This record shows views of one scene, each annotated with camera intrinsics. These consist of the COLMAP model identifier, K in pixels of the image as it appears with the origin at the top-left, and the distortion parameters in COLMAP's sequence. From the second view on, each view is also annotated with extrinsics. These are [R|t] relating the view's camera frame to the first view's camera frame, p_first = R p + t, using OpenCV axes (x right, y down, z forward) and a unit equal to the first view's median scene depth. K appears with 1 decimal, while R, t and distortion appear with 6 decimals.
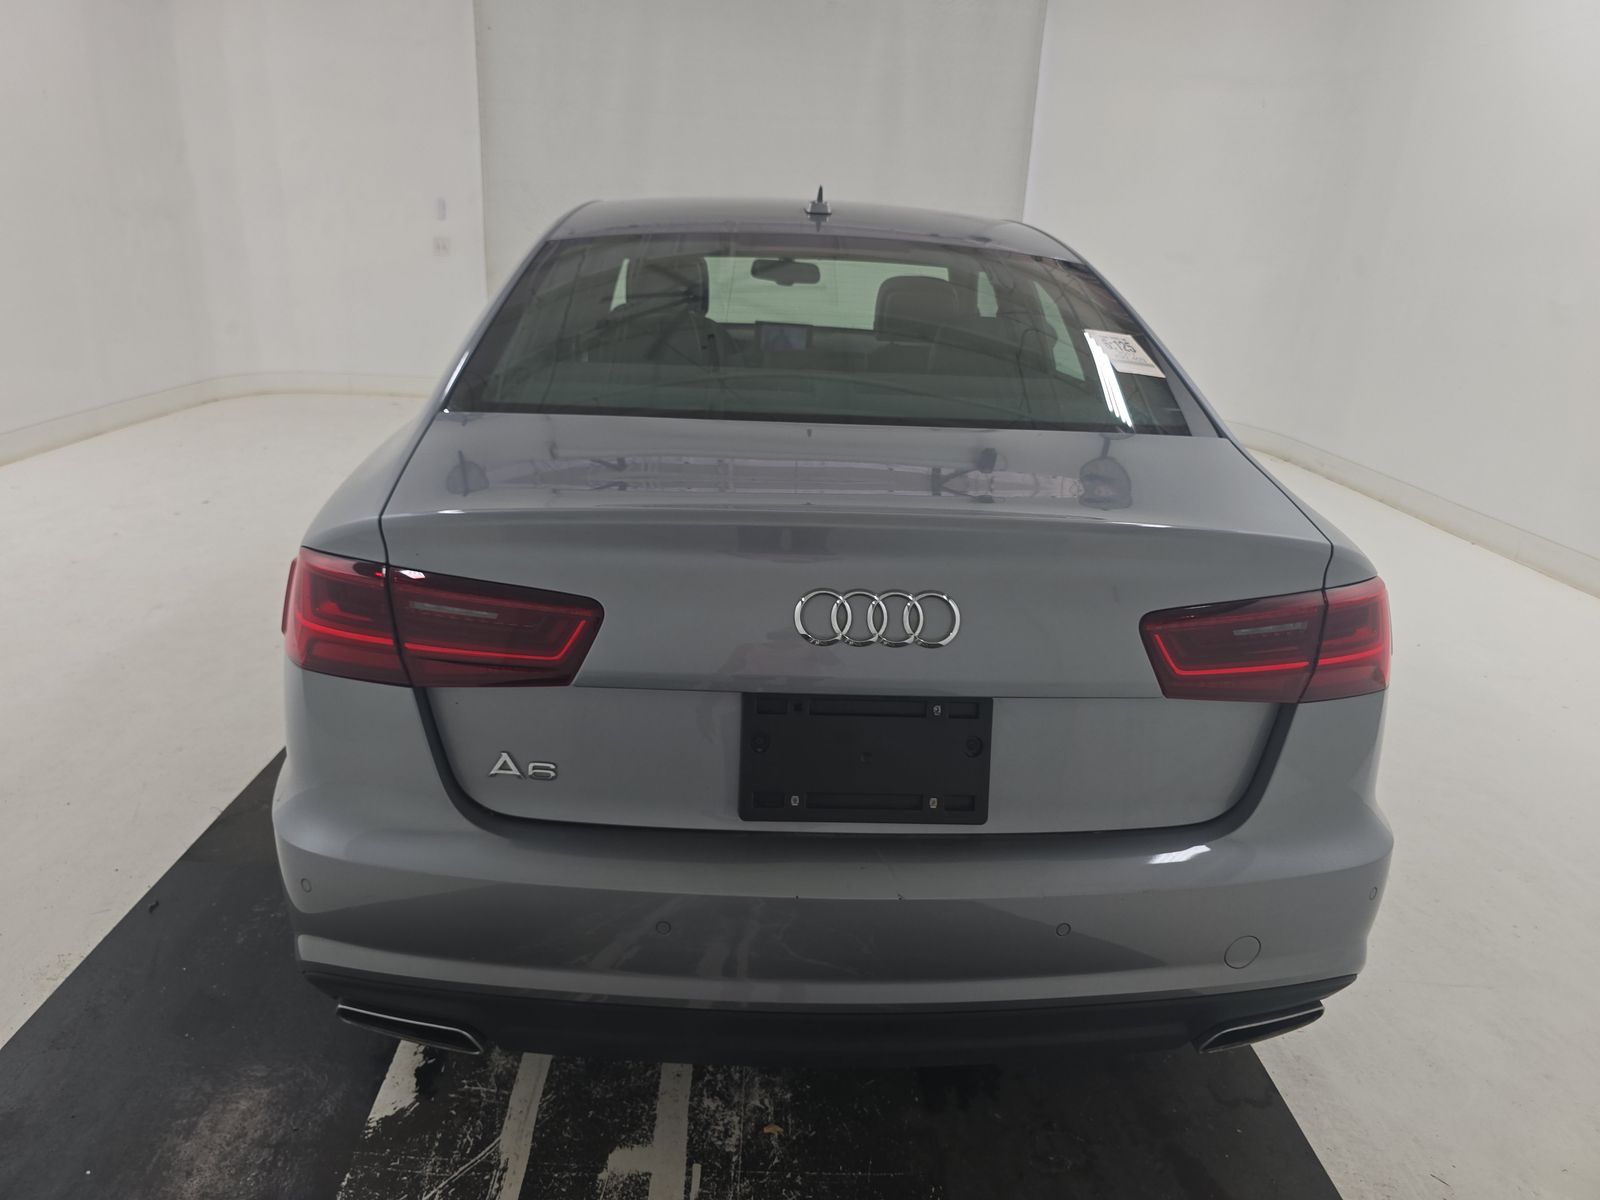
lens RADIAL K [[1041.7, 0, 800.0], [0, 1041.7, 600.0], [0, 0, 1]] dist [0.024192, -0.003420]
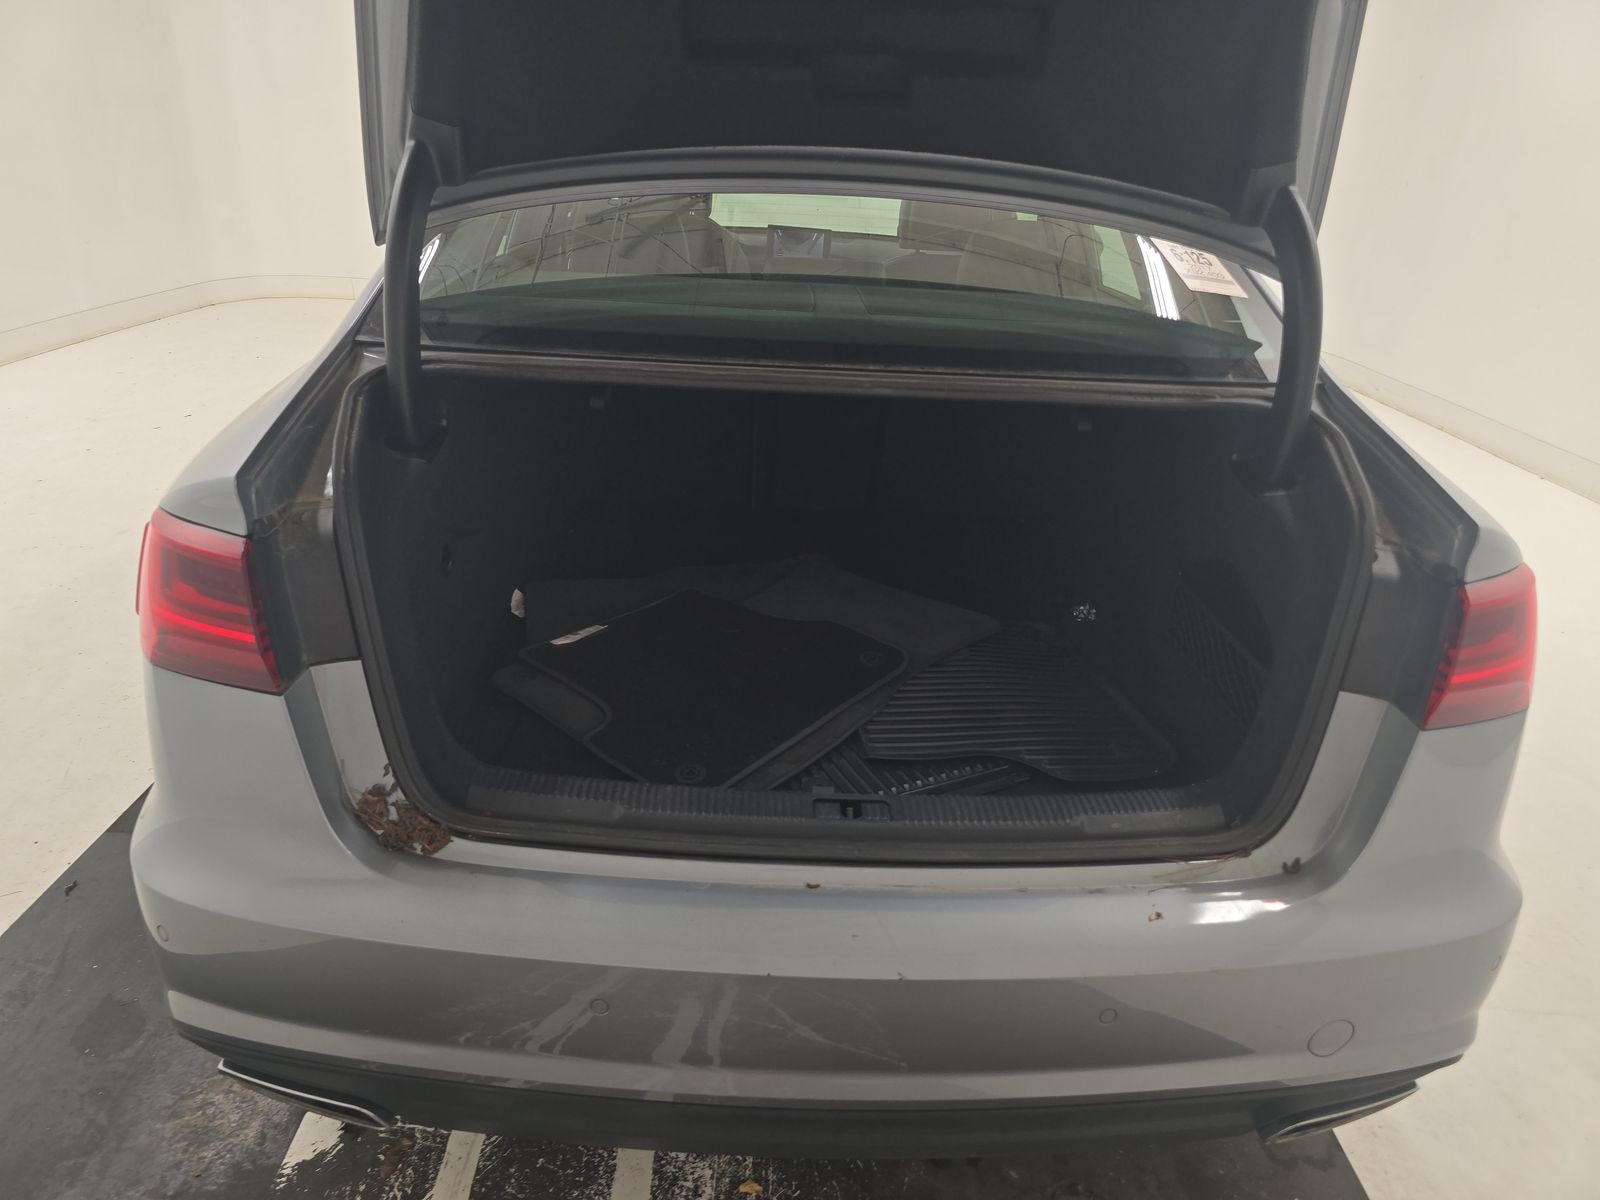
lens RADIAL K [[1041.7, 0, 800.0], [0, 1041.7, 600.0], [0, 0, 1]] dist [0.024192, -0.003420]
pose [[0.999654, 0.017020, -0.020058, 0.023777], [-0.015329, 0.996545, 0.081633, -0.045228], [0.021379, -0.081297, 0.996461, 0.183042]]
